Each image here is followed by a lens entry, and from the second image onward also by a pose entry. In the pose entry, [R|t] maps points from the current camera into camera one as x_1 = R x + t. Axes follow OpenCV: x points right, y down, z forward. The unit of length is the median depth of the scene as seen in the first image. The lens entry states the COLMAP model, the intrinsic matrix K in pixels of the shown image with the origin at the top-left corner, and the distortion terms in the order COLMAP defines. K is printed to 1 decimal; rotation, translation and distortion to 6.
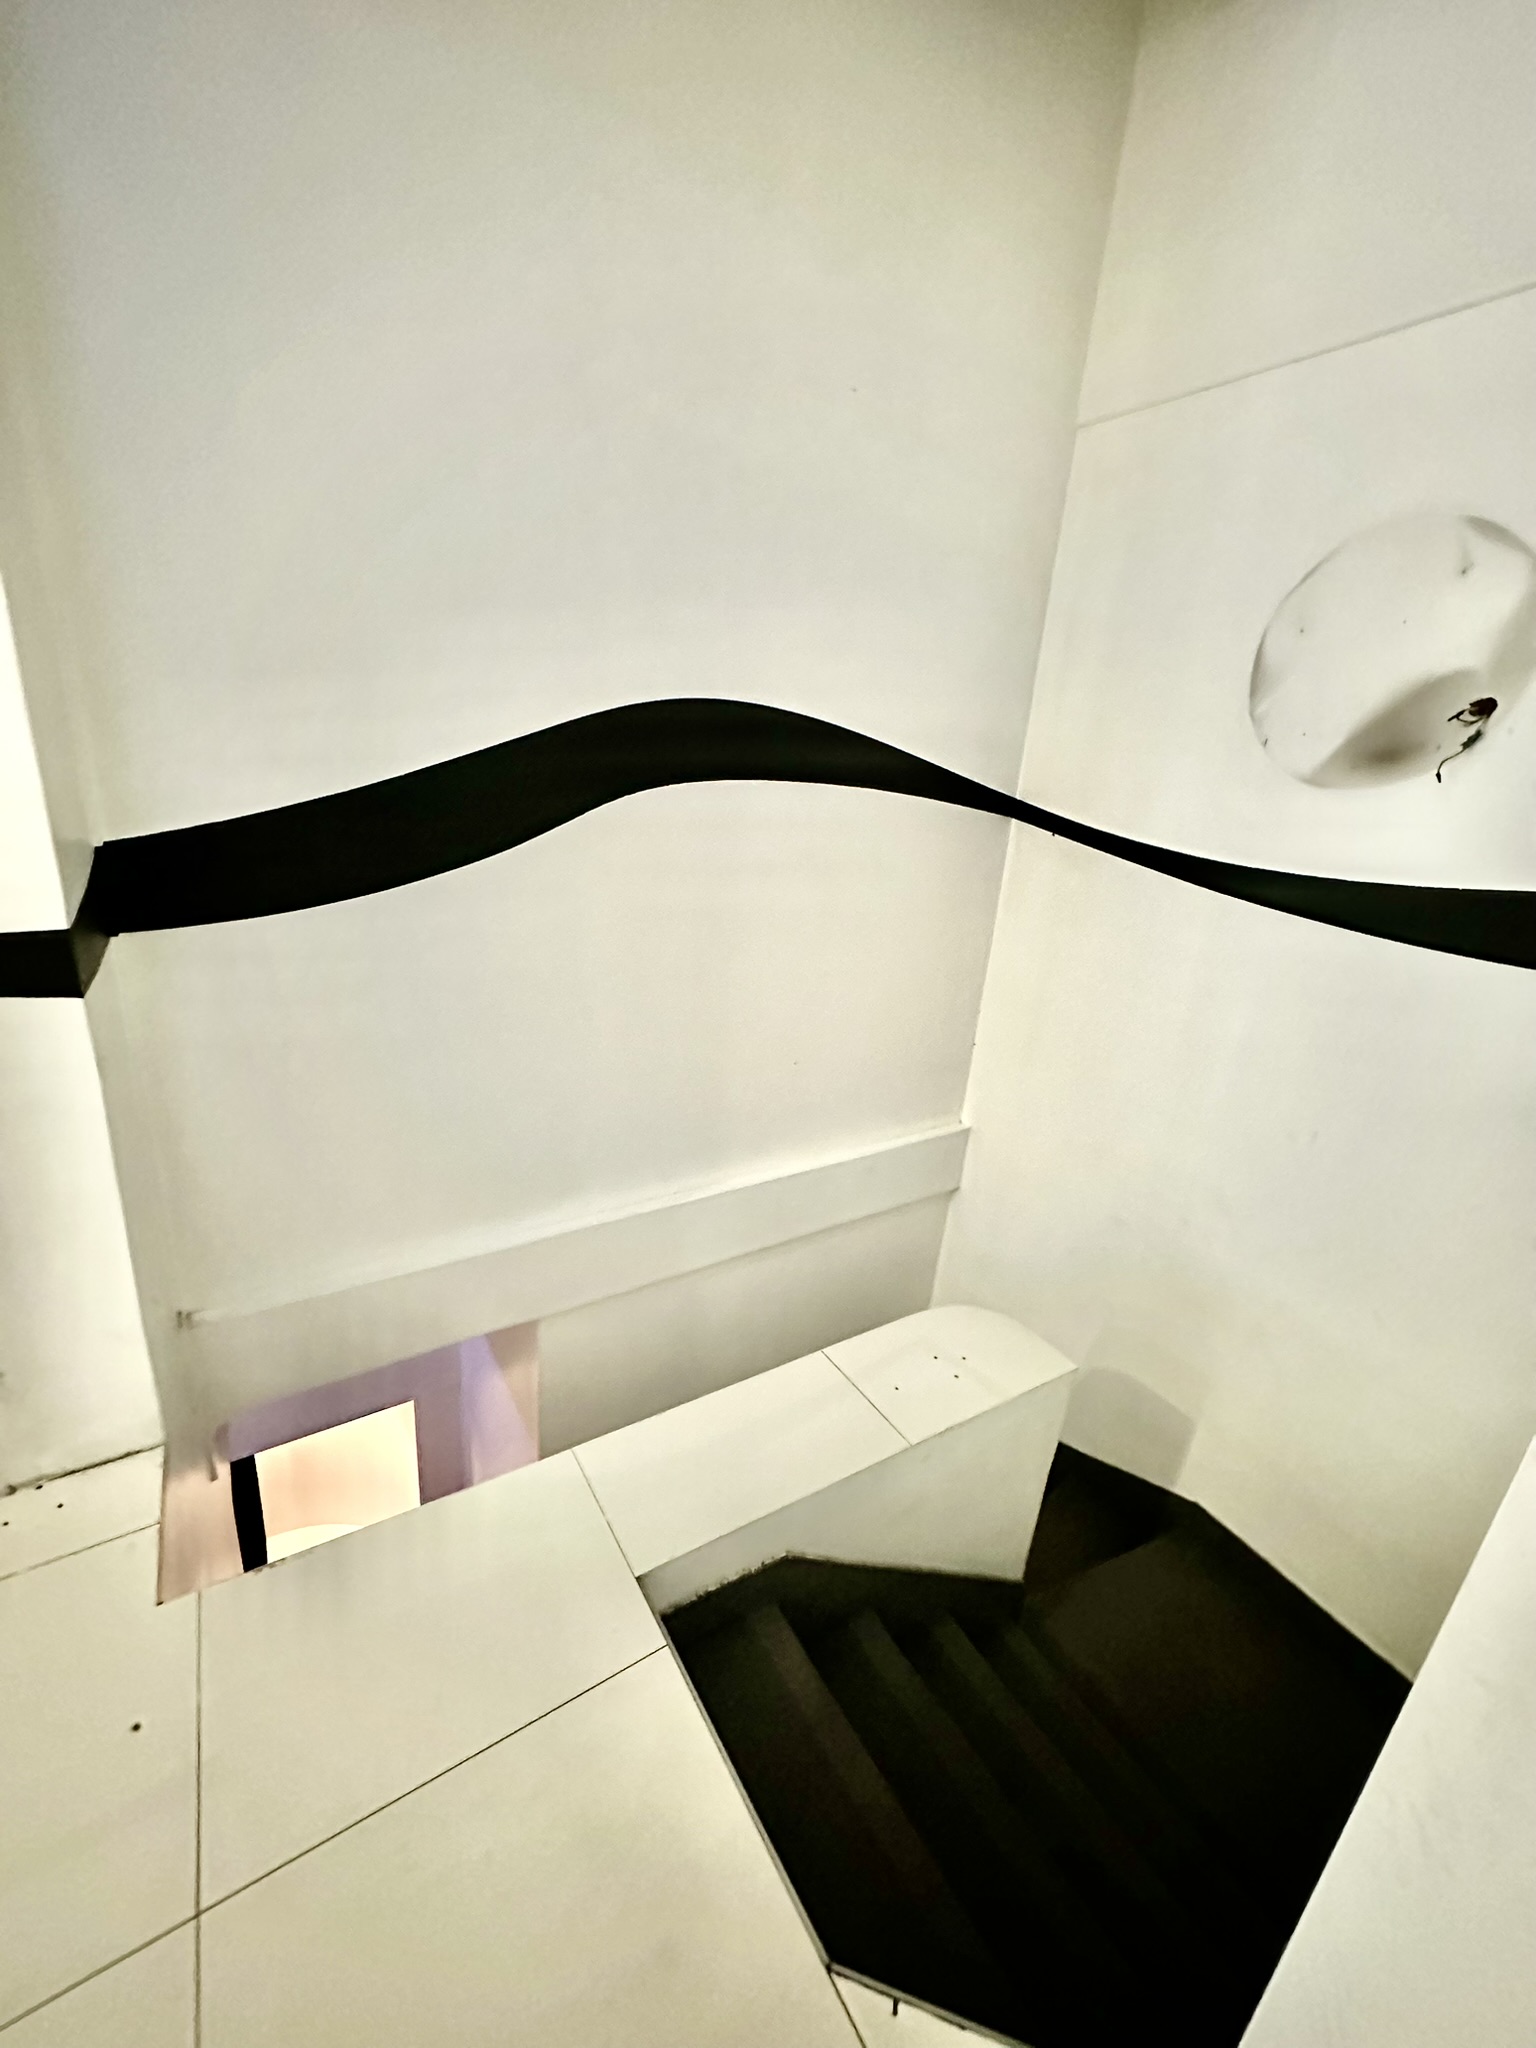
lens RADIAL K [[814.7, 0, 768.0], [0, 814.7, 1024.0], [0, 0, 1]] dist [-0.002200, 0.000083]
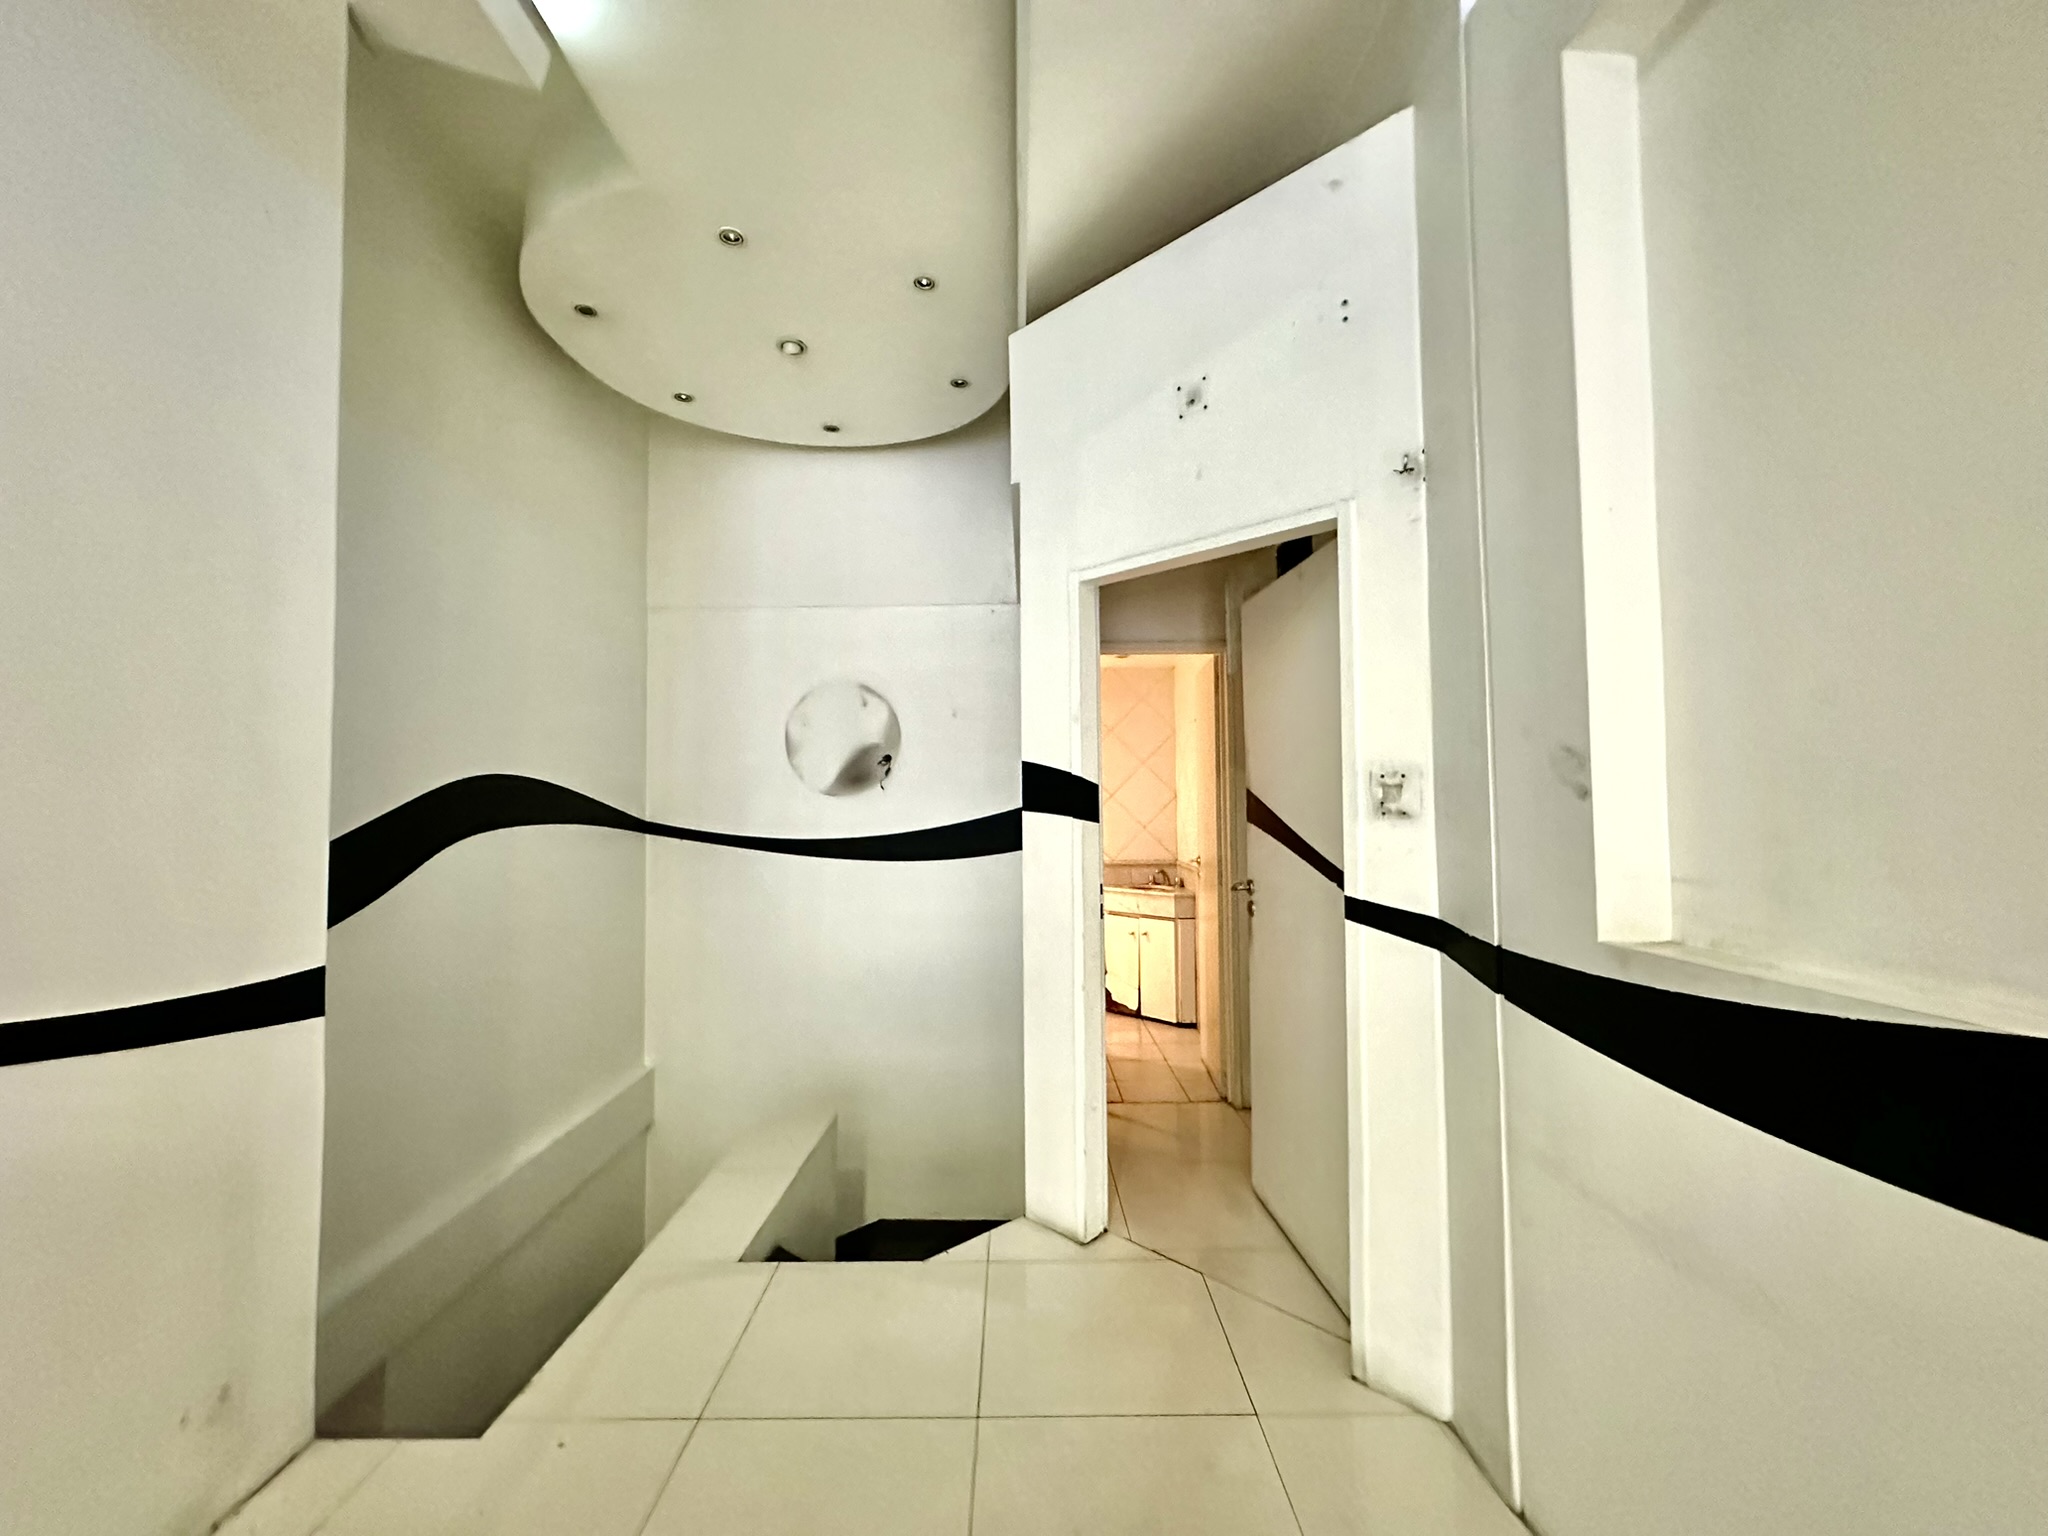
lens RADIAL K [[814.7, 0, 1018.1], [0, 814.7, 764.2], [0, 0, 1]] dist [-0.002200, 0.000083]
pose [[0.546296, -0.052969, 0.835916, -0.732552], [0.320290, 0.935361, -0.150049, 0.084561], [-0.773935, 0.349707, 0.527949, -0.440946]]
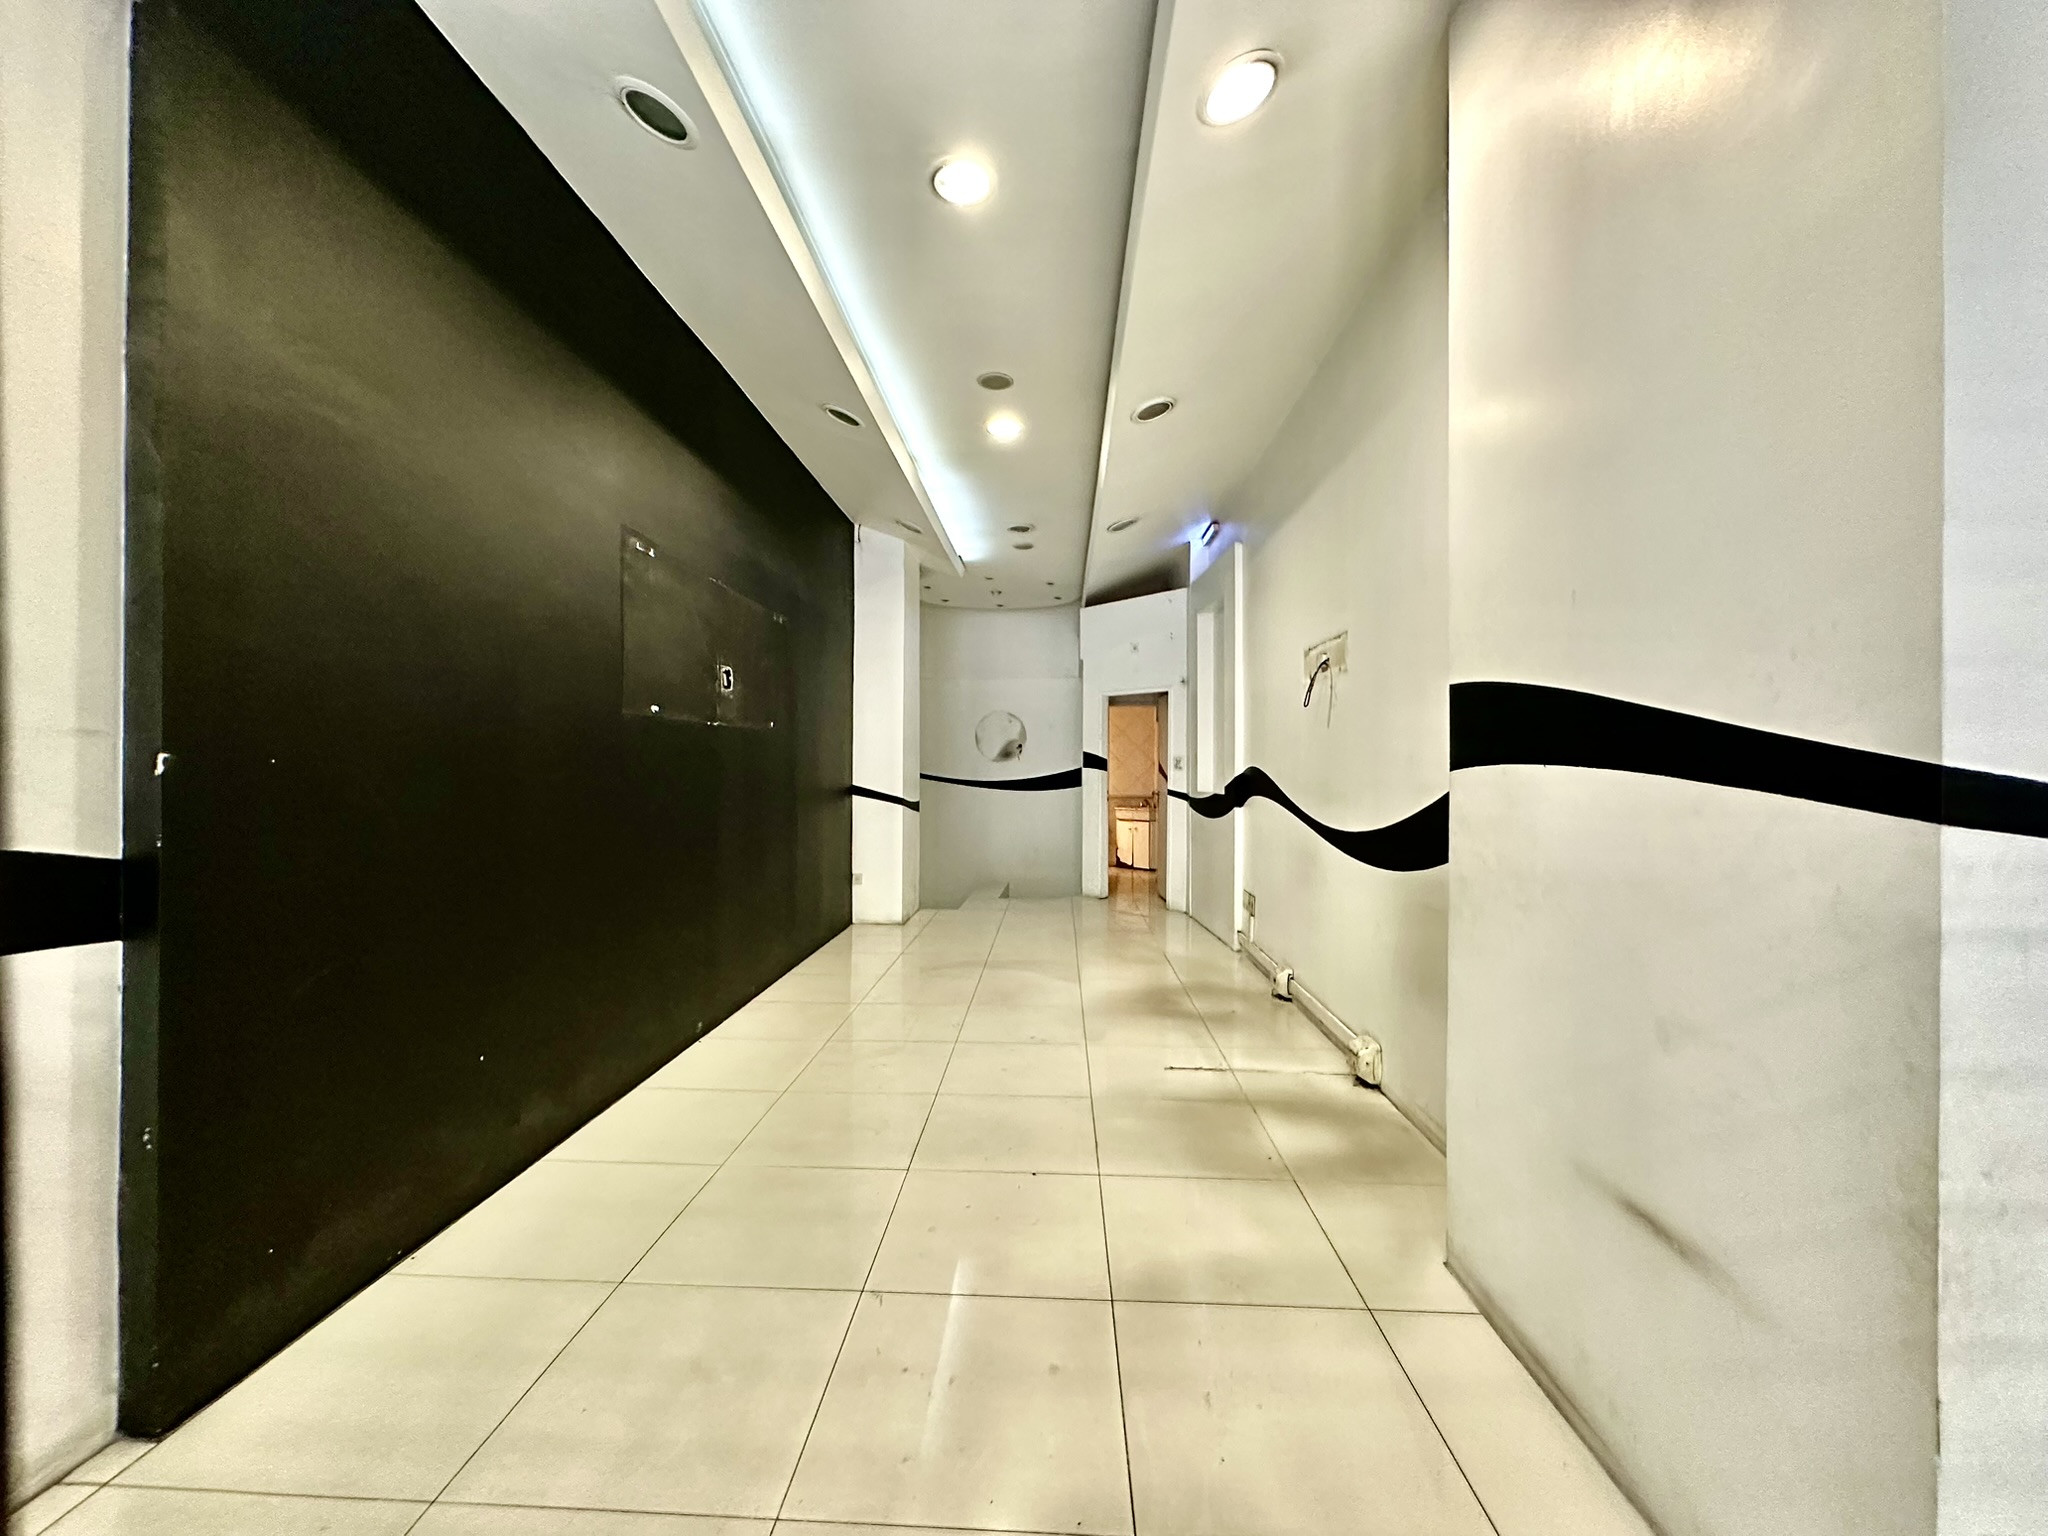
lens RADIAL K [[814.7, 0, 1018.1], [0, 814.7, 764.2], [0, 0, 1]] dist [-0.002200, 0.000083]
pose [[0.587792, -0.078234, 0.805220, -2.864855], [0.302853, 0.944220, -0.129336, 0.343960], [-0.750187, 0.319886, 0.578699, -1.704438]]
